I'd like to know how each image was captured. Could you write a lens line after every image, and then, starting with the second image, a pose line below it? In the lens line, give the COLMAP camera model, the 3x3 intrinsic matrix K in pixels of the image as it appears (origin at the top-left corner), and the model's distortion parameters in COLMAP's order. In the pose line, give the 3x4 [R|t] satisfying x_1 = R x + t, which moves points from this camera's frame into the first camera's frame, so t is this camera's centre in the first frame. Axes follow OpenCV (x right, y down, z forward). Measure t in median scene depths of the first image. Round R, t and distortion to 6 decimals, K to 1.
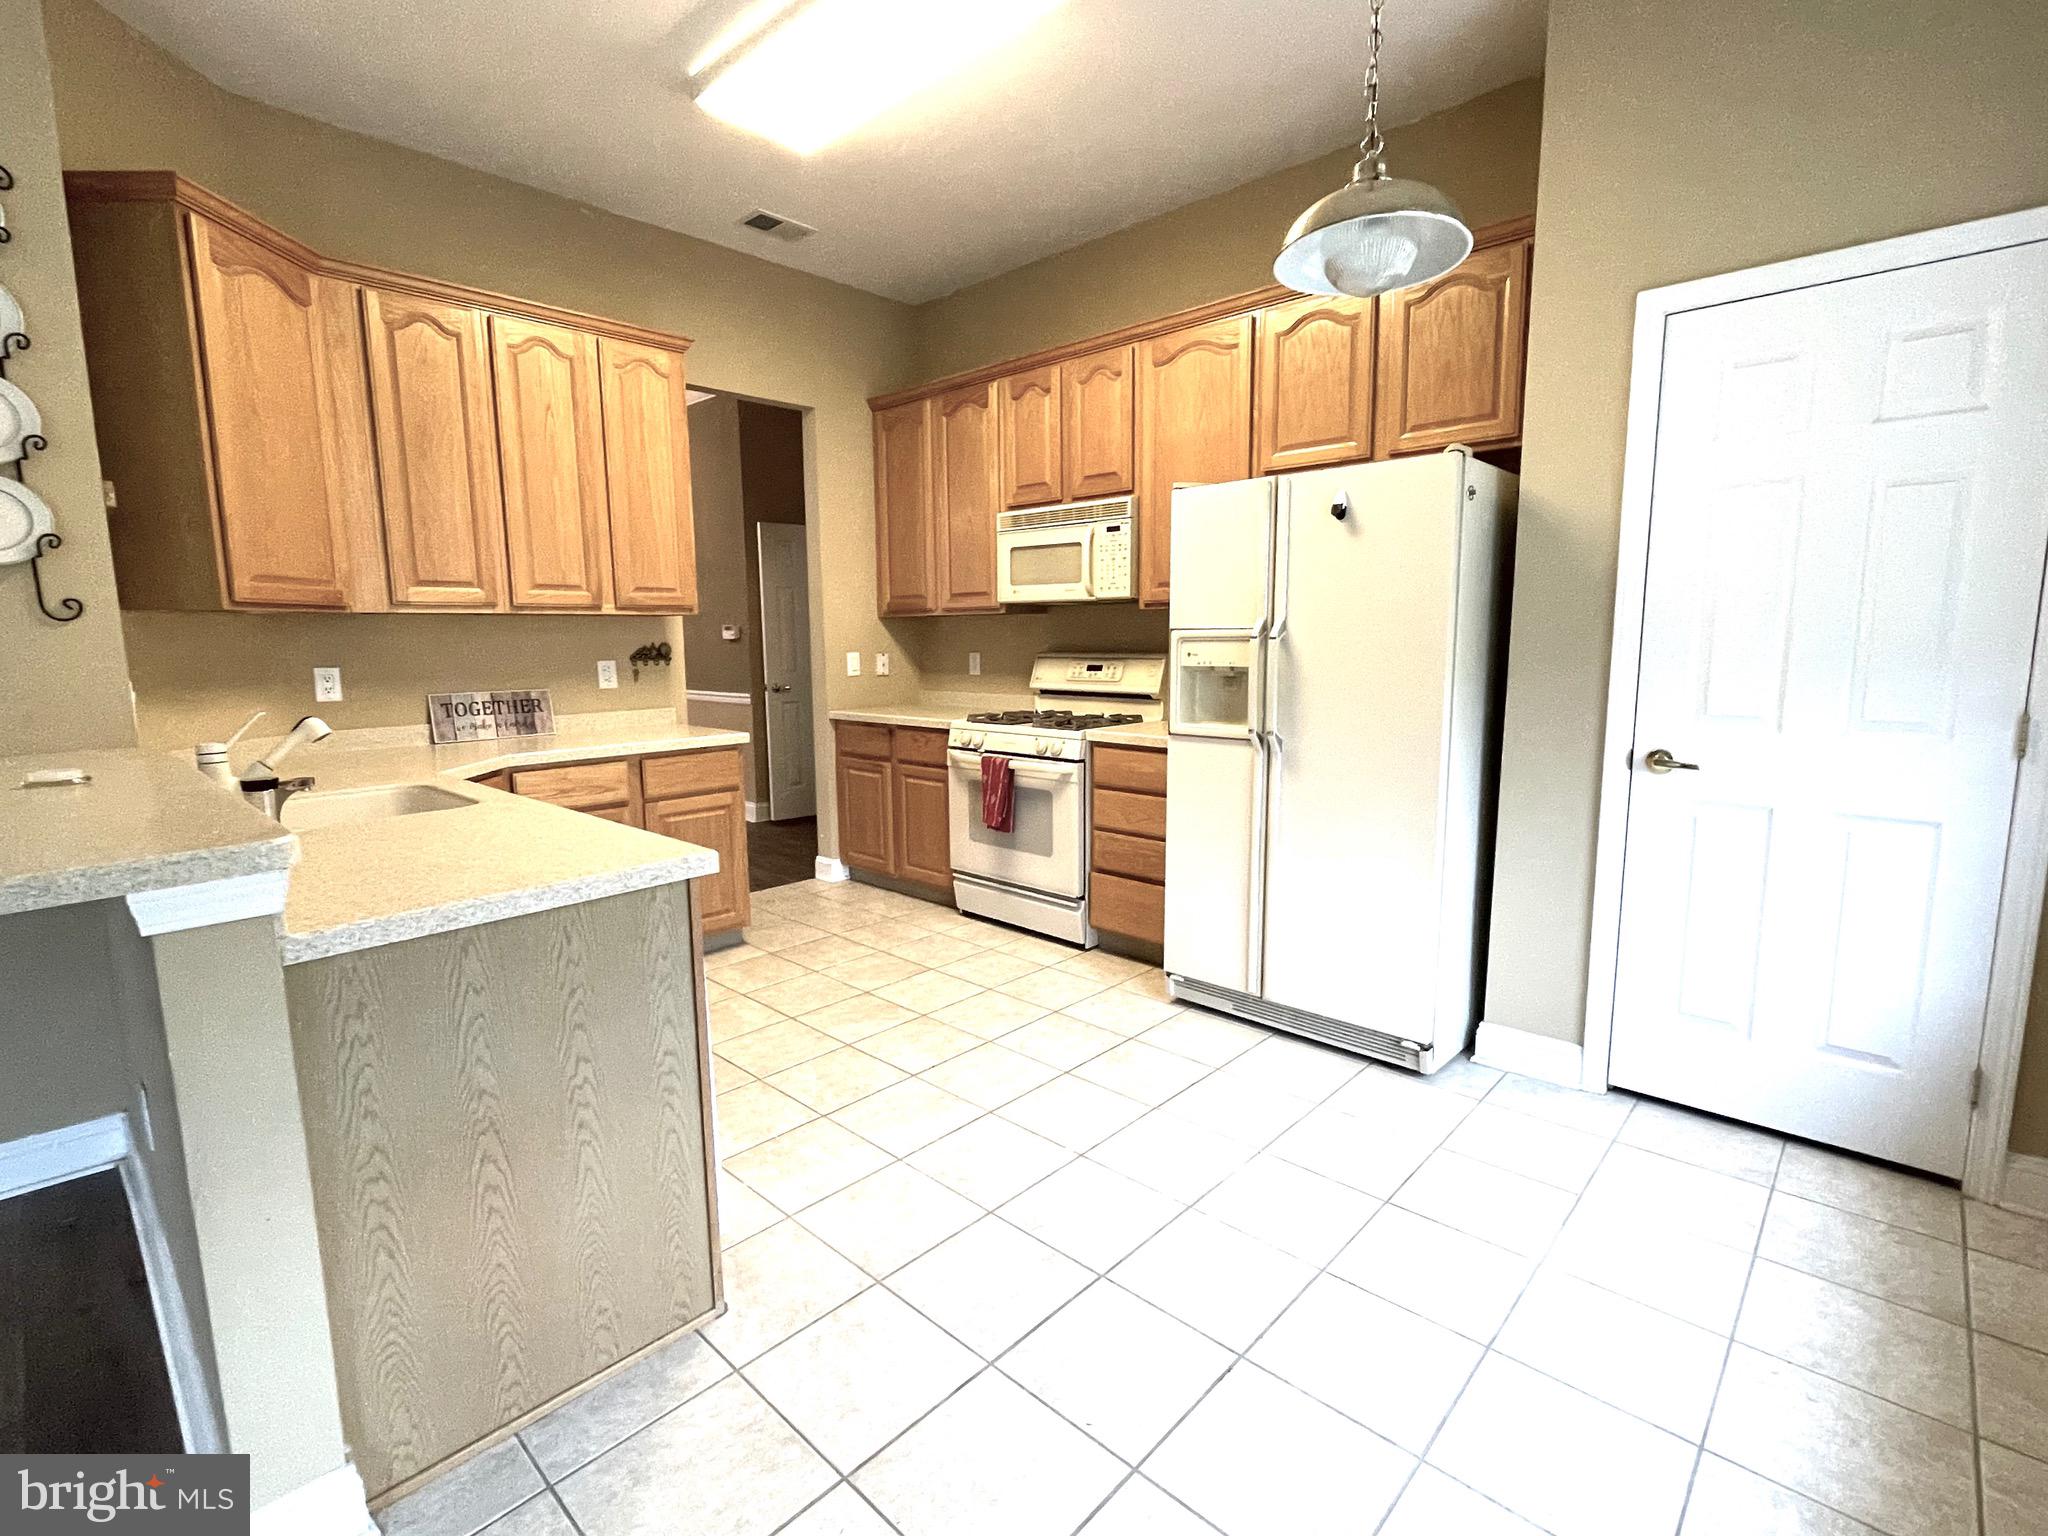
lens RADIAL K [[951.2, 0, 1022.4], [0, 951.2, 768.5], [0, 0, 1]] dist [-0.004326, 0.000266]
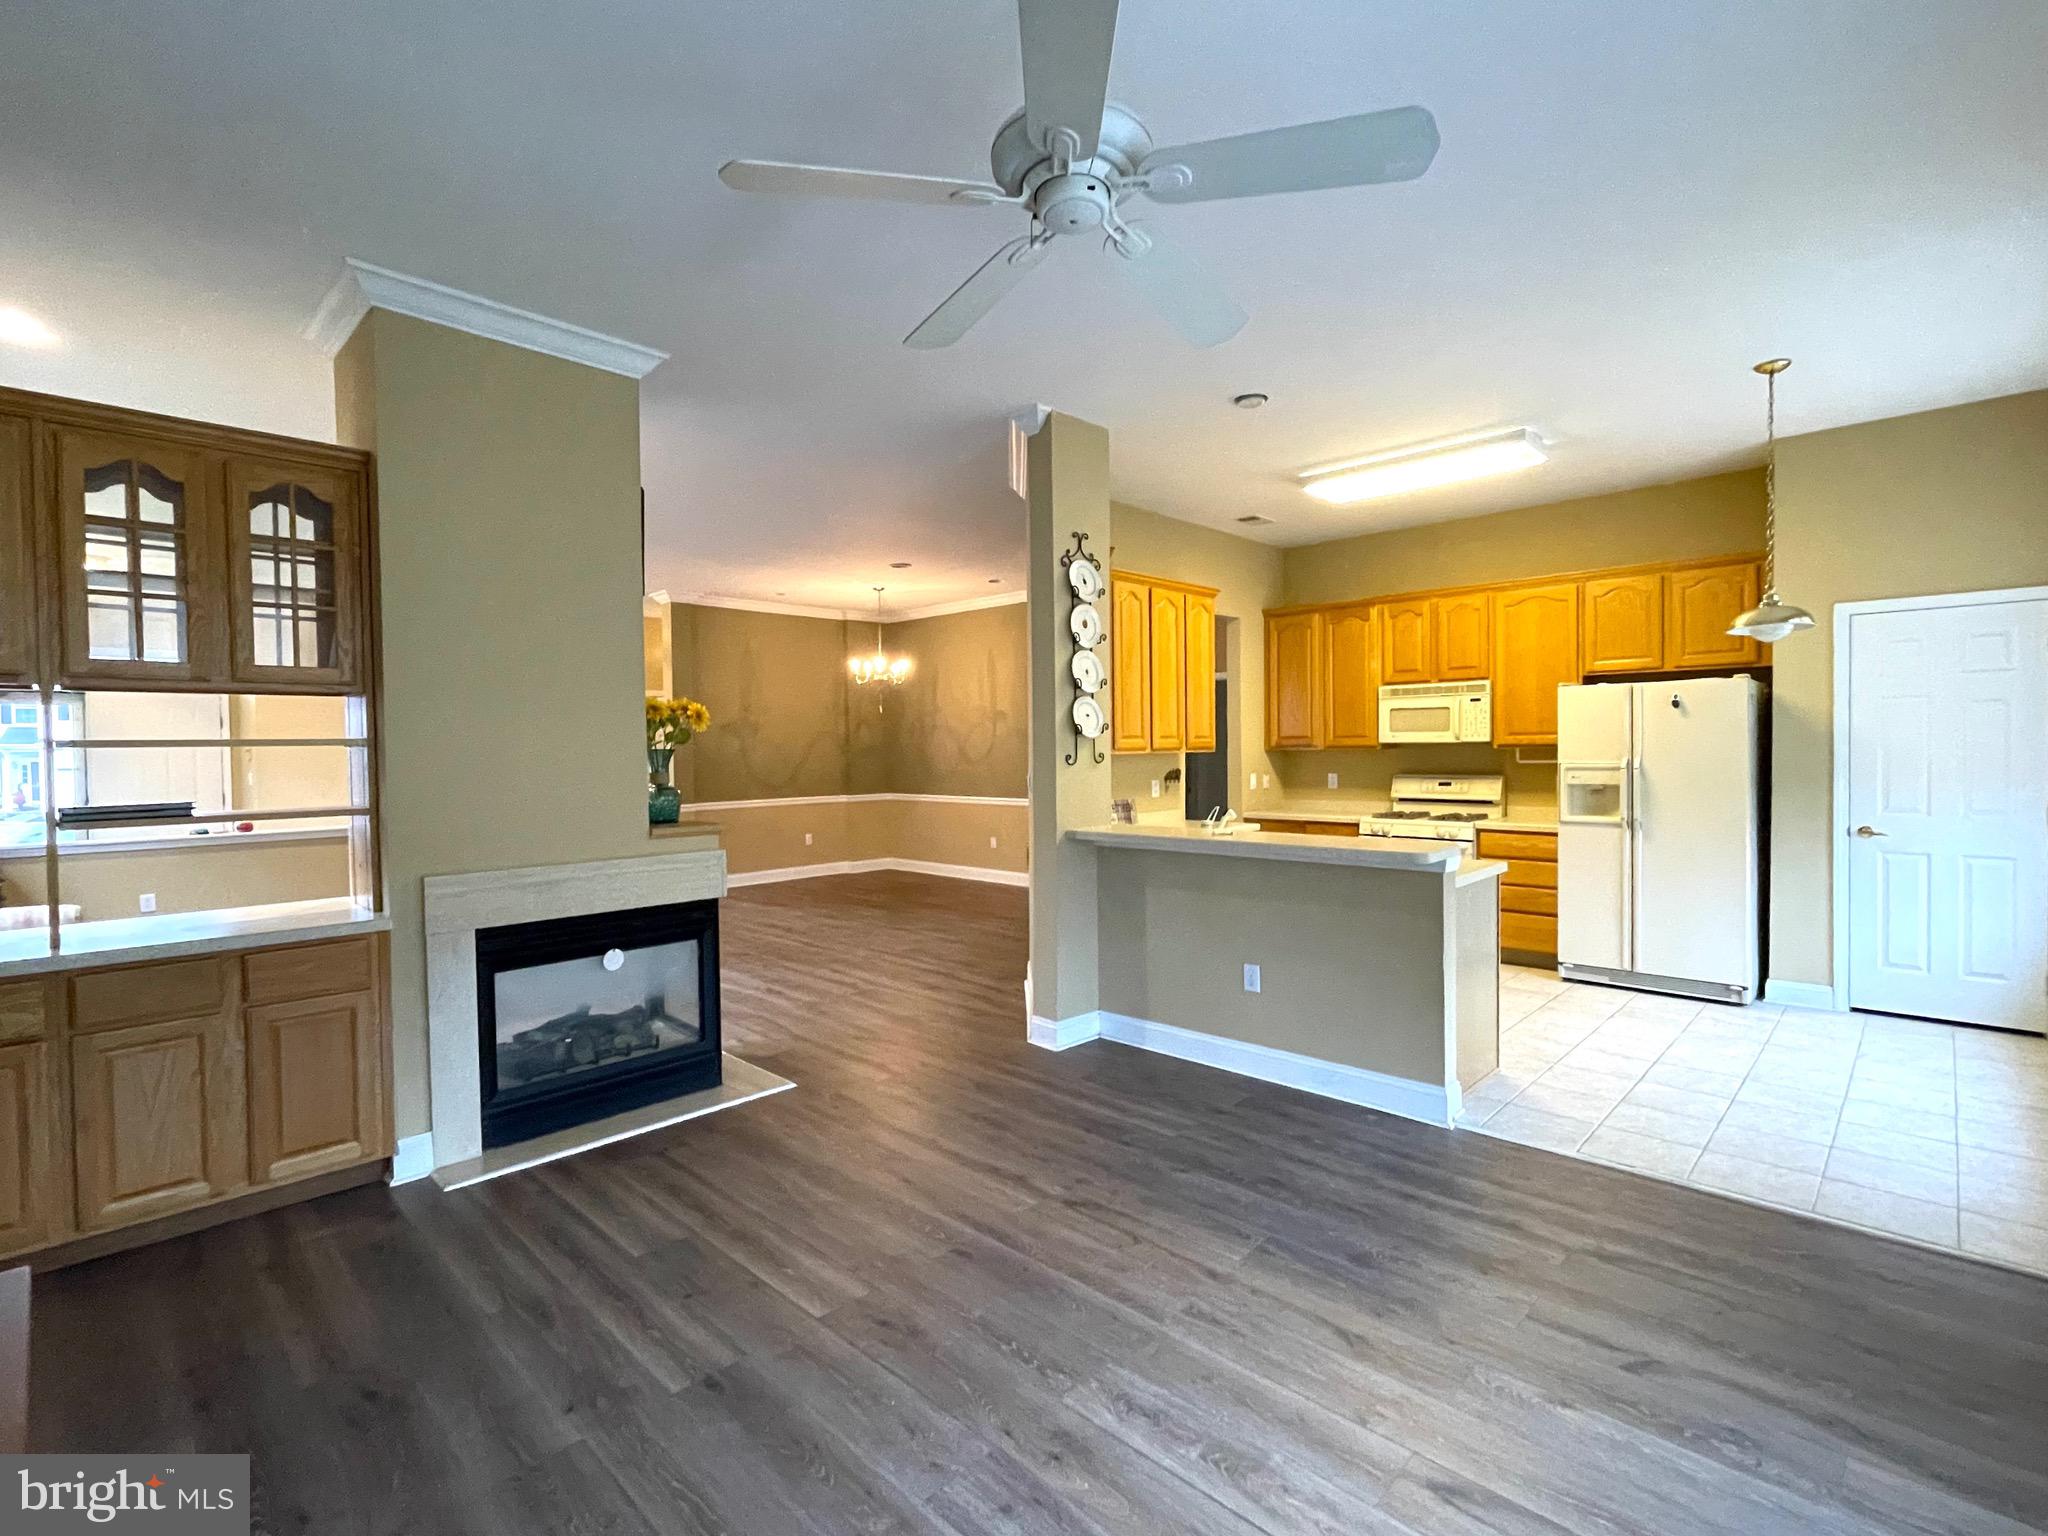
lens RADIAL K [[951.2, 0, 1025.9], [0, 951.2, 767.2], [0, 0, 1]] dist [-0.004326, 0.000266]
pose [[0.999926, -0.001582, -0.012102, -0.688552], [0.000126, 0.992851, -0.119363, 0.061698], [0.012205, 0.119352, 0.992777, -0.651524]]
